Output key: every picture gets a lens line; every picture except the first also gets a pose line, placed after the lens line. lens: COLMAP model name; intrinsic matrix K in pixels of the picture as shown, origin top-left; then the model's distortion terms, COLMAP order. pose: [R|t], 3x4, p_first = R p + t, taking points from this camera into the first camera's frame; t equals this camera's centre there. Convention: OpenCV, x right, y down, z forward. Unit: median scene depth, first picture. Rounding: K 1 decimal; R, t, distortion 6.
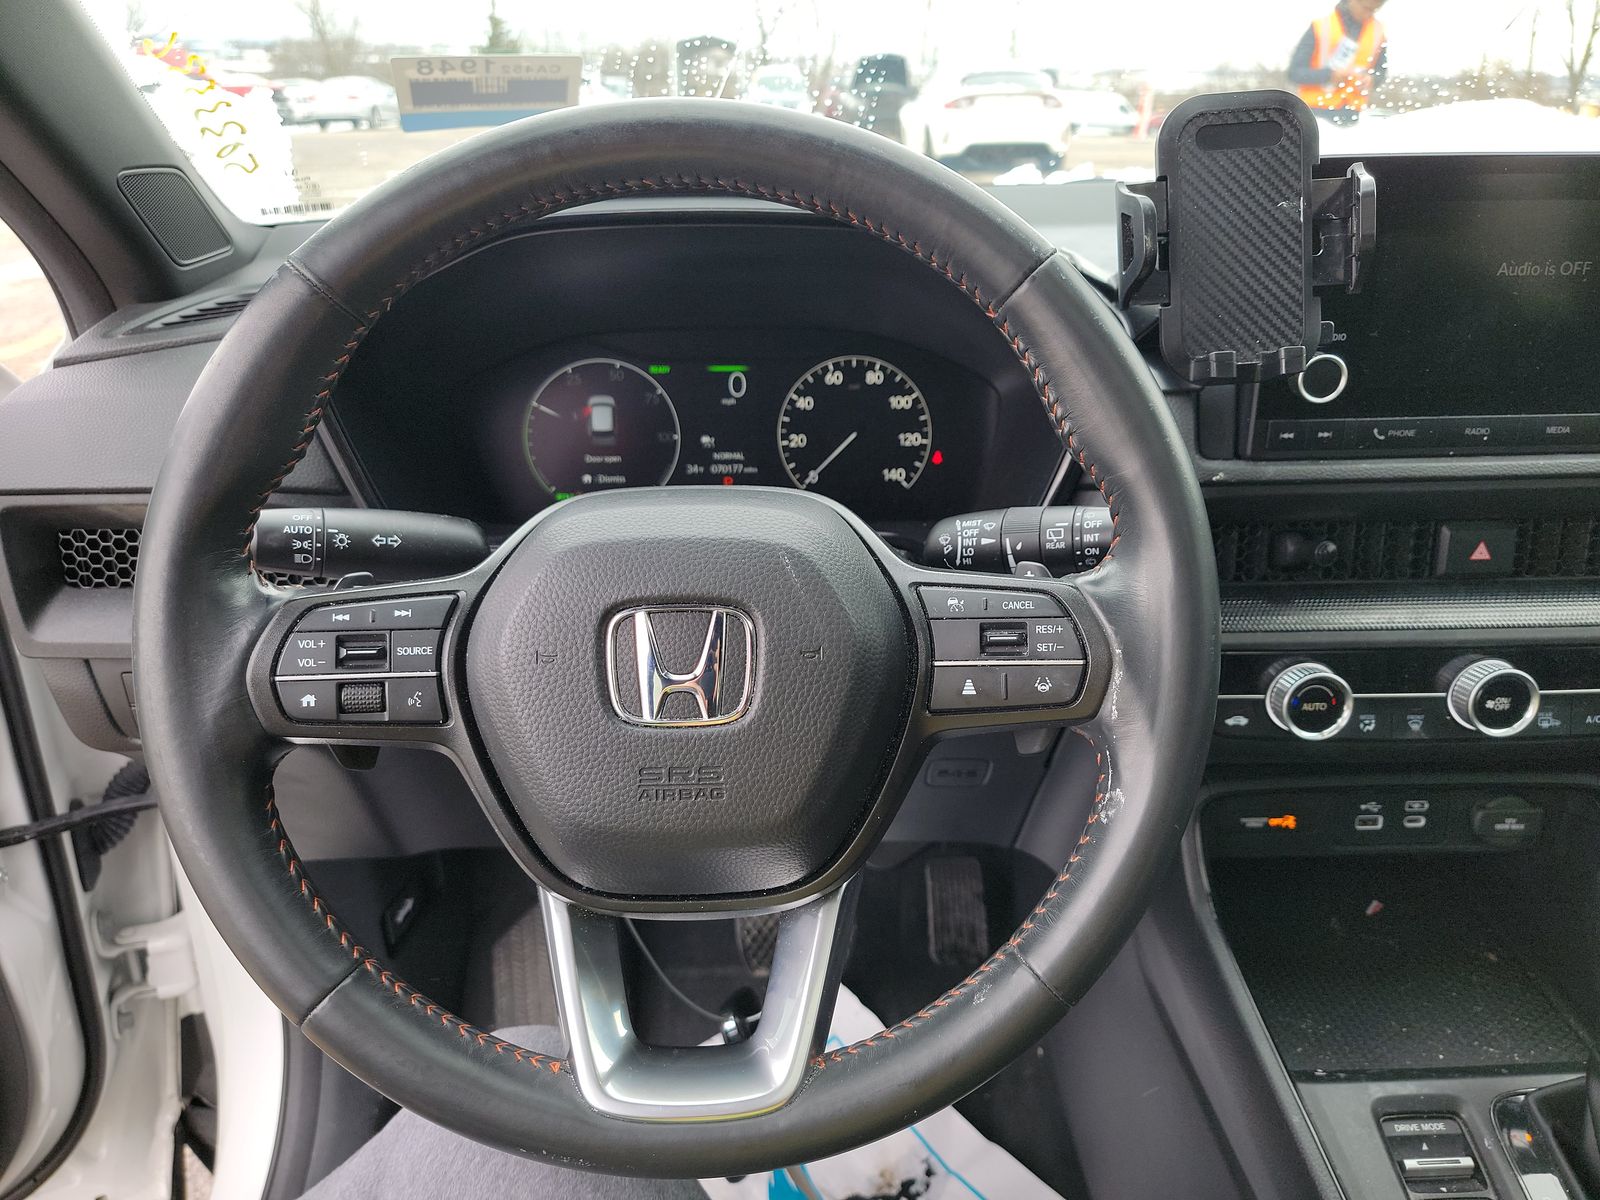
lens RADIAL K [[1130.9, 0, 791.6], [0, 1130.9, 572.7], [0, 0, 1]] dist [0.079066, -0.066043]
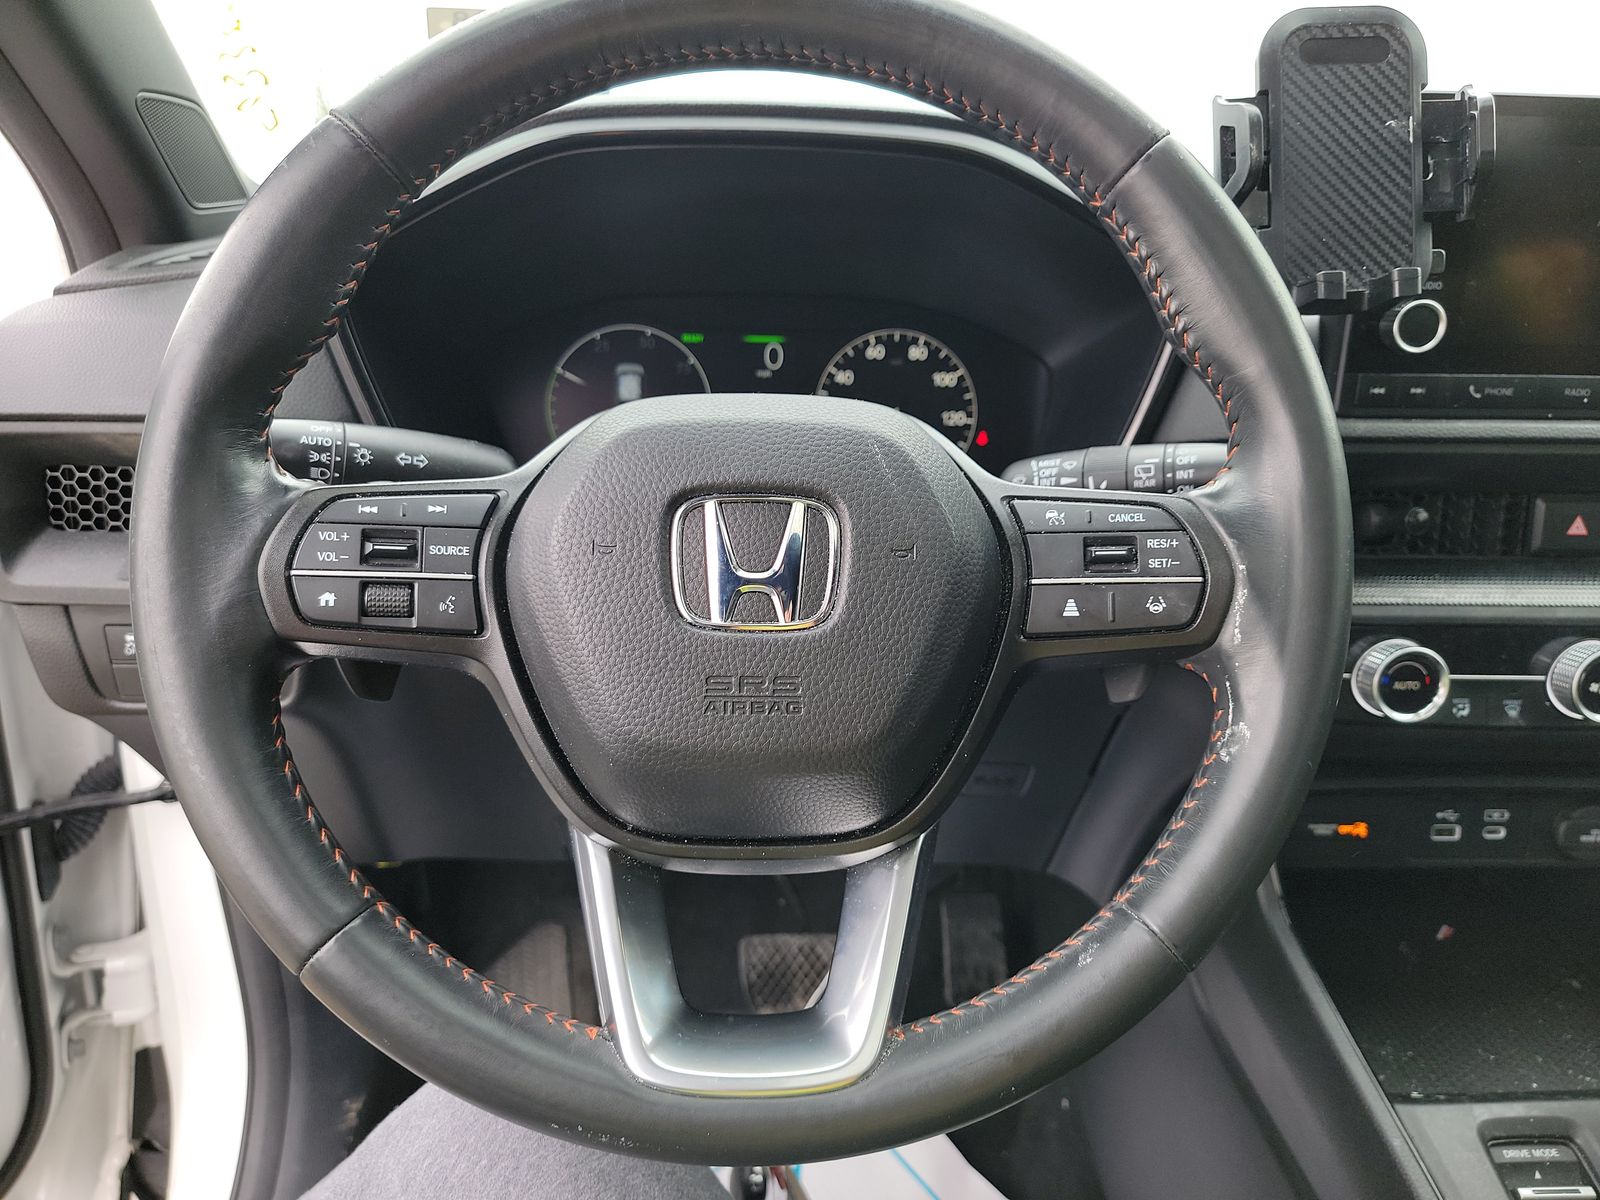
lens RADIAL K [[1130.9, 0, 794.3], [0, 1130.9, 563.4], [0, 0, 1]] dist [0.079066, -0.066043]
pose [[0.999528, 0.025516, 0.017134, -0.054402], [-0.024235, 0.997167, -0.071211, 0.095518], [-0.018902, 0.070762, 0.997314, 0.078559]]
